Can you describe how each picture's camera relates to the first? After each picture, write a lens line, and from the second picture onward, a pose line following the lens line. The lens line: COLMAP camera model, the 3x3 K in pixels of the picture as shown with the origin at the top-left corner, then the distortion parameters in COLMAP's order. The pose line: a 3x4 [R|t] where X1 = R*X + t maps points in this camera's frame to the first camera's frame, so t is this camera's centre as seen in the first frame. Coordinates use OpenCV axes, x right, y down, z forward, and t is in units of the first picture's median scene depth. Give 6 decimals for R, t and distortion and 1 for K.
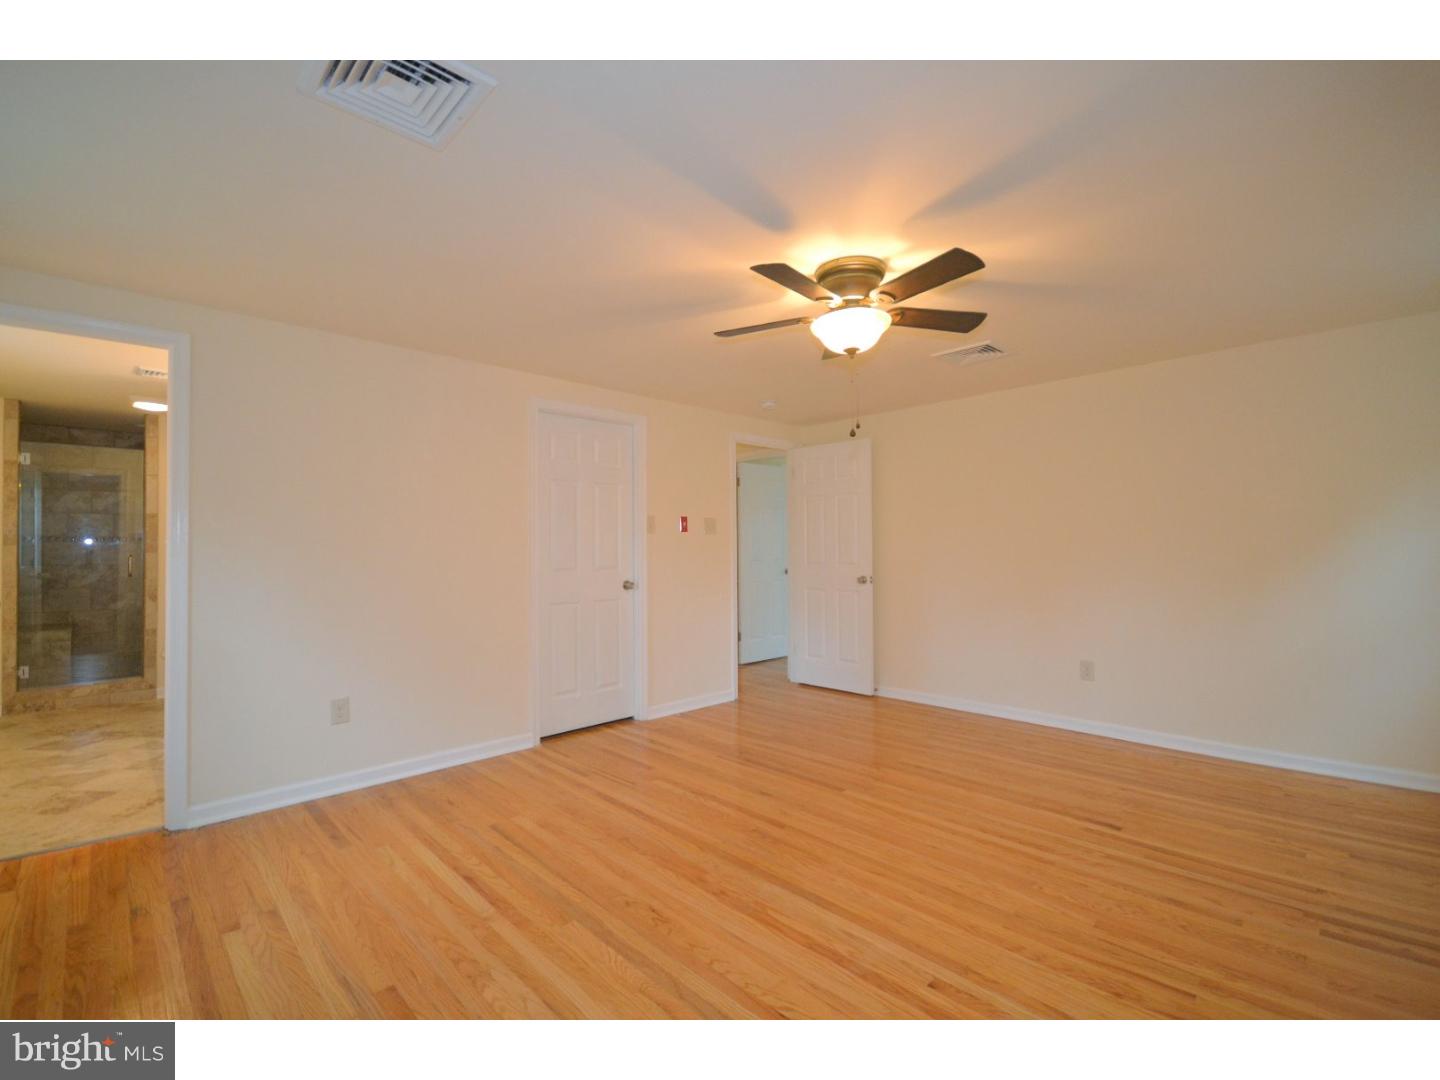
lens RADIAL K [[658.2, 0, 720.0], [0, 658.2, 540.0], [0, 0, 1]] dist [0.024771, -0.018154]
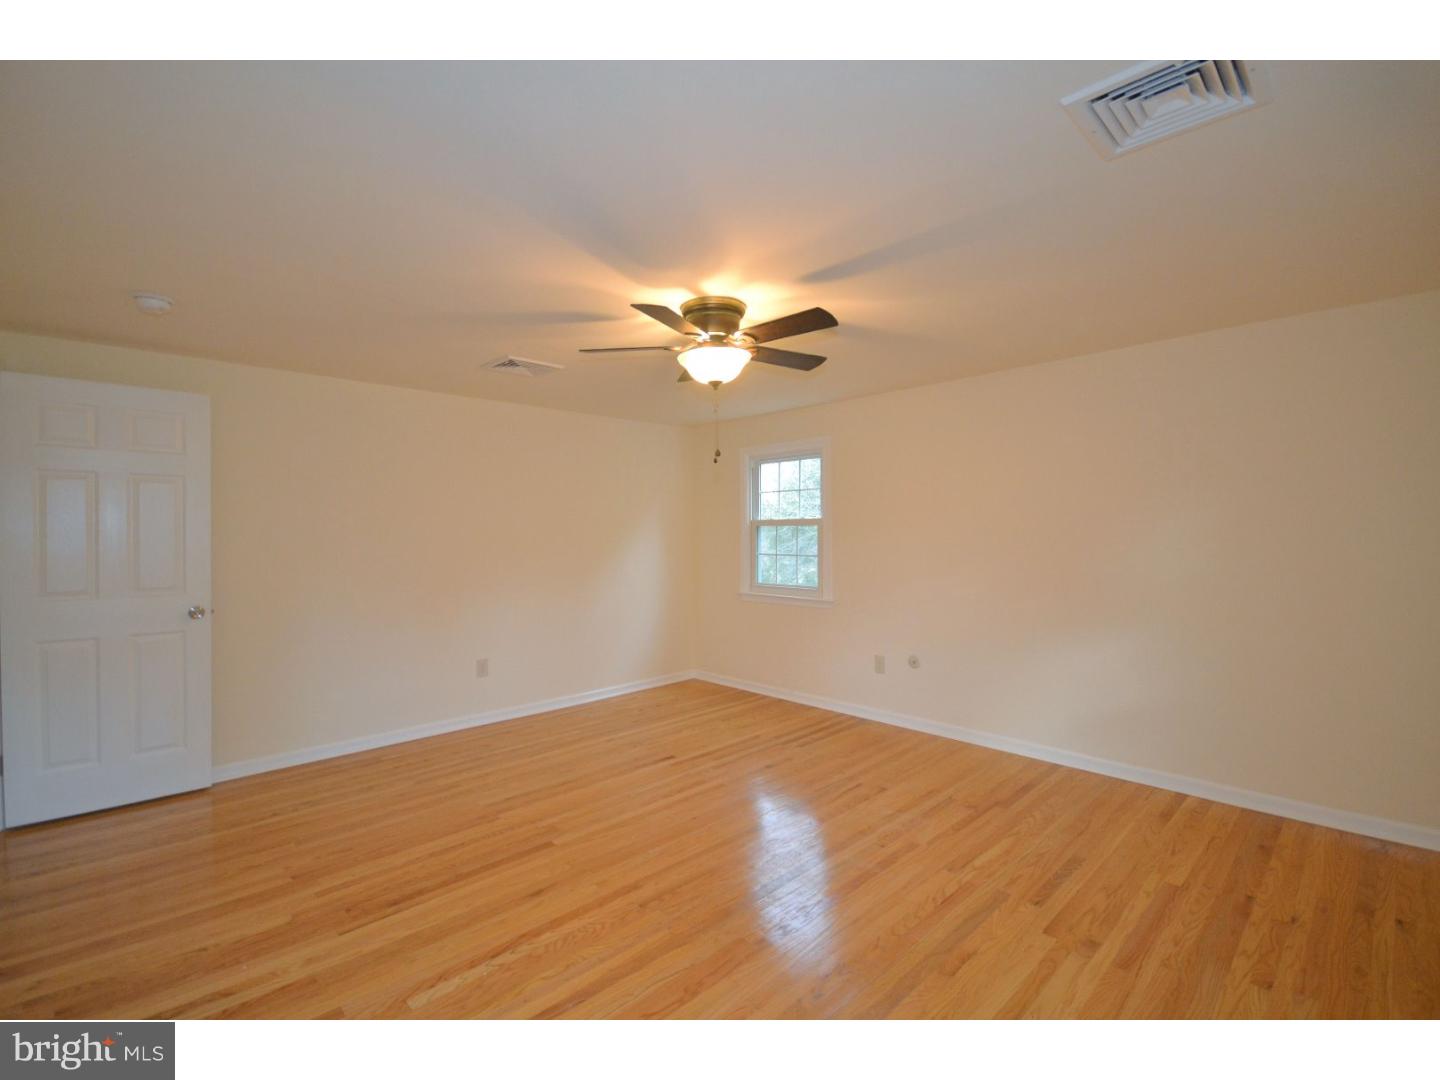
lens RADIAL K [[658.2, 0, 720.0], [0, 658.2, 540.0], [0, 0, 1]] dist [0.024771, -0.018154]
pose [[-0.015699, 0.000529, 0.999877, -0.848902], [-0.009382, 0.999956, -0.000676, -0.025691], [-0.999833, -0.009392, -0.015693, 0.986292]]
